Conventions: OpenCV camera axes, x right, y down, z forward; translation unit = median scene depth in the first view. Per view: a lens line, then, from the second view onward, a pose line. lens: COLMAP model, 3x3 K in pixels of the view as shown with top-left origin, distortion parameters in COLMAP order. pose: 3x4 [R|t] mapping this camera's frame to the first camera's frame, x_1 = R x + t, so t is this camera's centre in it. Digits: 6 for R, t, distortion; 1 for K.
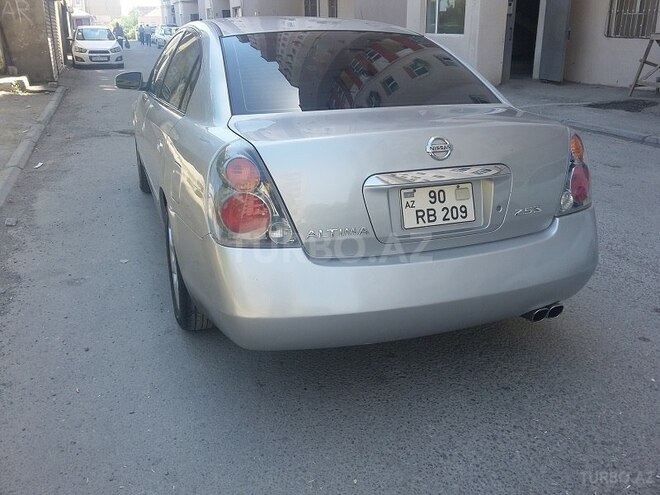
lens RADIAL K [[605.1, 0, 331.2], [0, 605.1, 248.3], [0, 0, 1]] dist [0.008249, 0.000000]
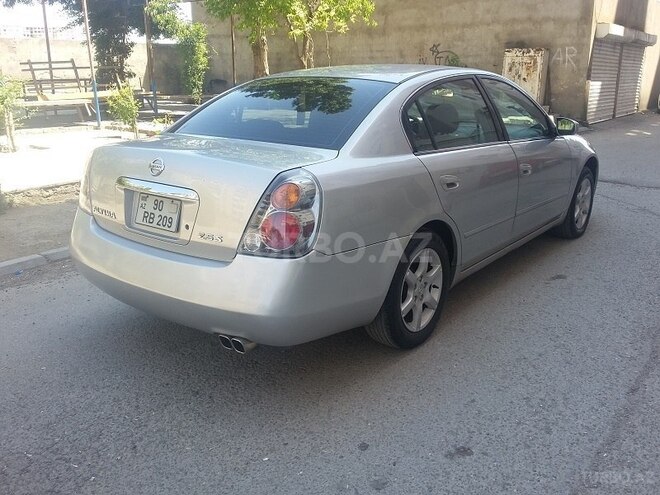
lens RADIAL K [[605.1, 0, 335.5], [0, 605.1, 248.9], [0, 0, 1]] dist [0.008249, 0.000000]
pose [[0.541541, 0.237554, -0.806413, 1.415526], [-0.288498, 0.953507, 0.087146, -0.215126], [0.789621, 0.185455, 0.584897, 0.568980]]
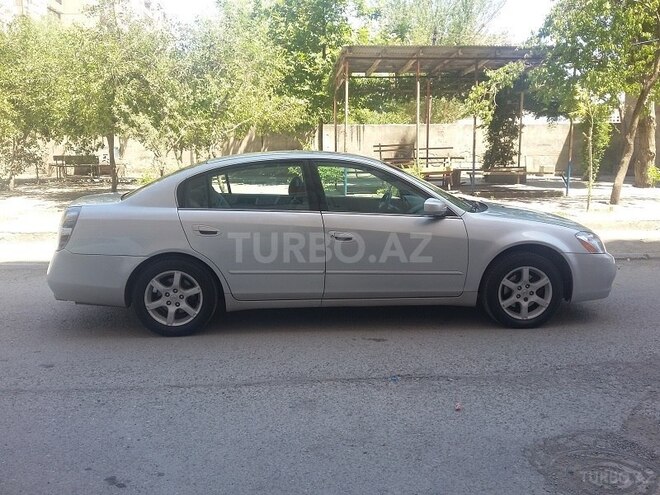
lens RADIAL K [[605.1, 0, 333.3], [0, 605.1, 249.5], [0, 0, 1]] dist [0.008249, 0.000000]
pose [[-0.276463, 0.158211, -0.947912, 2.234652], [-0.322320, 0.913960, 0.246550, -0.917356], [0.905361, 0.373693, -0.201682, 2.448731]]
